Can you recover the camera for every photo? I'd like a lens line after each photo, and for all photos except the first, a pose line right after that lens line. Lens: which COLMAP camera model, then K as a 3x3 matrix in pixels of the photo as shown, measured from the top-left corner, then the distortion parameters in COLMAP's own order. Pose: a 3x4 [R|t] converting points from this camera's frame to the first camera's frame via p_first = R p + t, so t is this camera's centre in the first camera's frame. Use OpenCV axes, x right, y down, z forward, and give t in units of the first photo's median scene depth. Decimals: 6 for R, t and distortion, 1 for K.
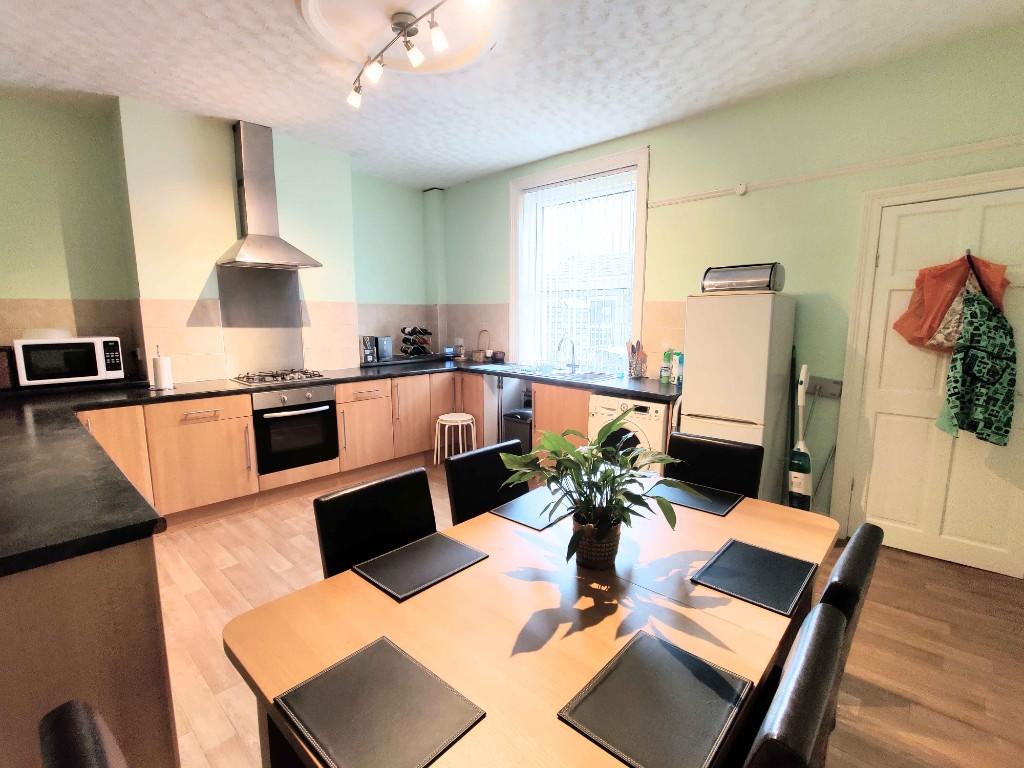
lens RADIAL K [[475.9, 0, 512.0], [0, 475.9, 384.0], [0, 0, 1]] dist [0.021116, -0.015281]
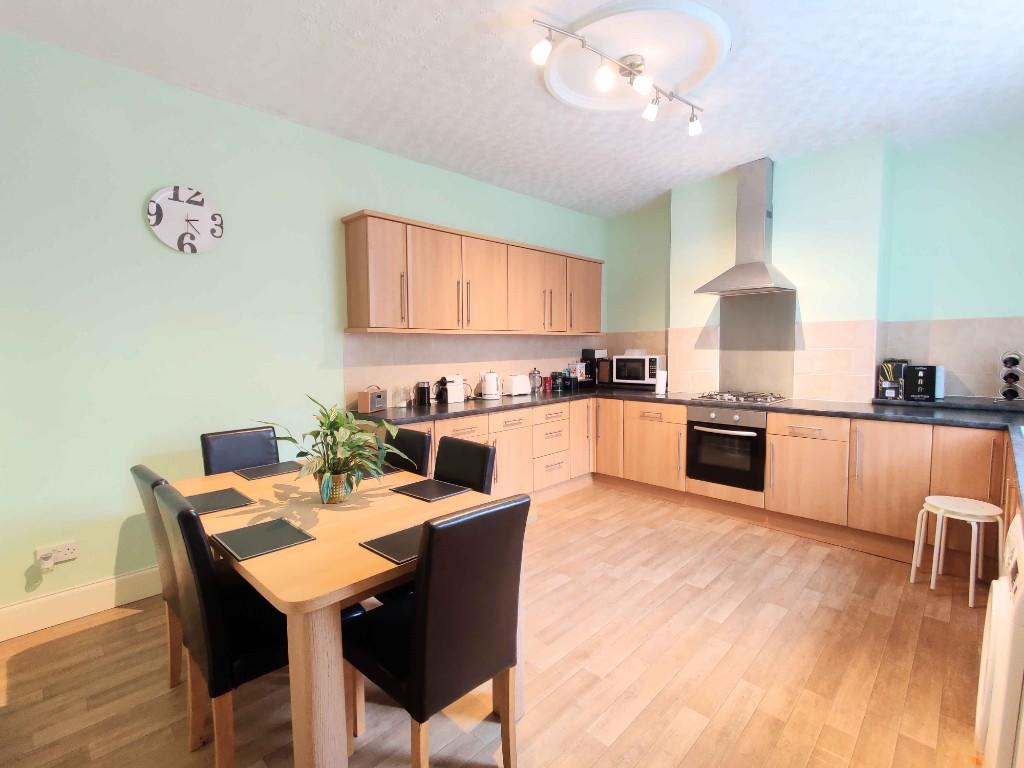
lens RADIAL K [[475.9, 0, 512.0], [0, 475.9, 384.0], [0, 0, 1]] dist [0.021116, -0.015281]
pose [[-0.028465, 0.076468, -0.996666, 0.589297], [-0.131577, 0.988107, 0.079569, -0.064832], [0.990897, 0.133403, -0.018065, 0.556563]]
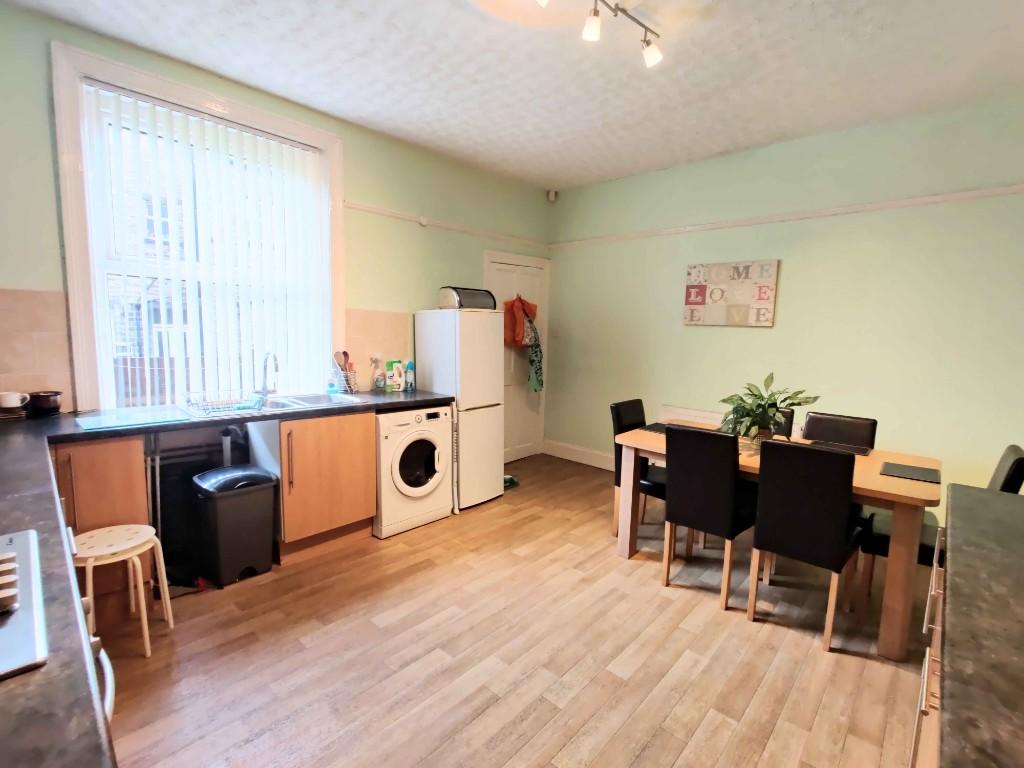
lens RADIAL K [[475.9, 0, 512.0], [0, 475.9, 384.0], [0, 0, 1]] dist [0.021116, -0.015281]
pose [[-0.003277, -0.117028, 0.993123, -0.697469], [0.116324, 0.986342, 0.116612, -0.108066], [-0.993206, 0.115906, 0.010380, 0.749489]]
